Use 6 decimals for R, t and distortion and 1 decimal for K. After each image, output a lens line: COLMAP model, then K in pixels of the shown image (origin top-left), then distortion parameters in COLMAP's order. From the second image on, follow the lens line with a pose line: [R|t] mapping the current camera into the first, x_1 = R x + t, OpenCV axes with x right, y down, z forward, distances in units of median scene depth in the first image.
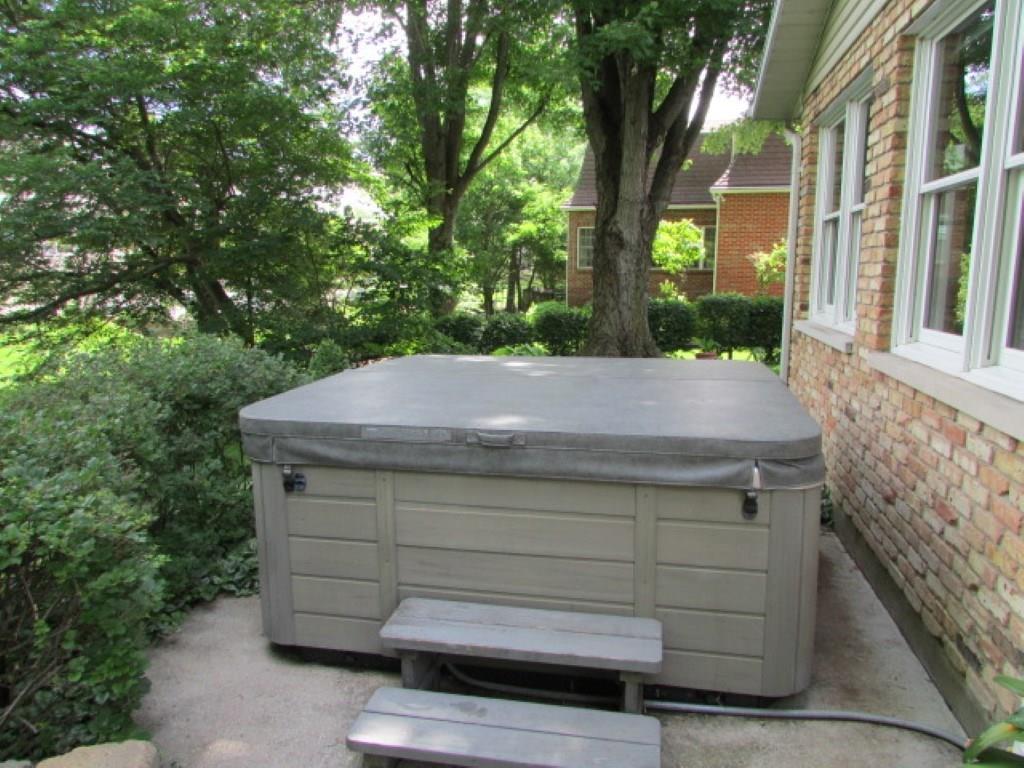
lens RADIAL K [[727.9, 0, 512.6], [0, 727.9, 383.4], [0, 0, 1]] dist [-0.007306, -0.000313]
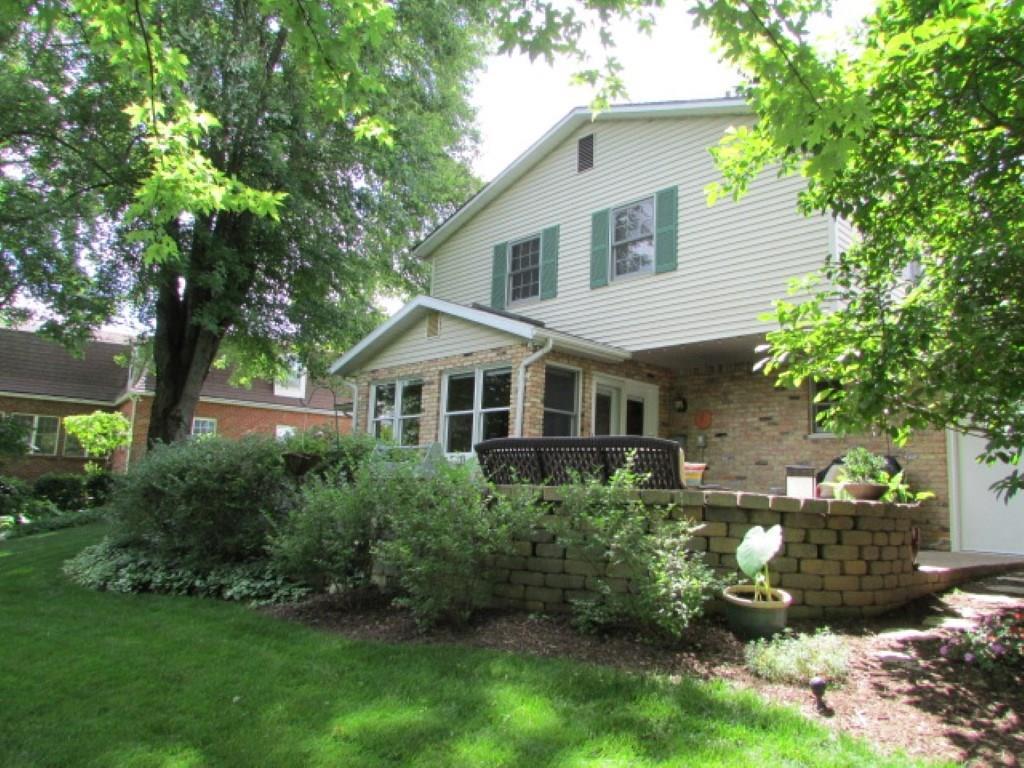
lens RADIAL K [[727.9, 0, 512.8], [0, 727.9, 384.8], [0, 0, 1]] dist [-0.007306, -0.000313]
pose [[0.585115, 0.157527, 0.795504, -2.000864], [0.078394, 0.965371, -0.248825, 0.482183], [-0.807153, 0.207954, 0.552503, -1.199919]]
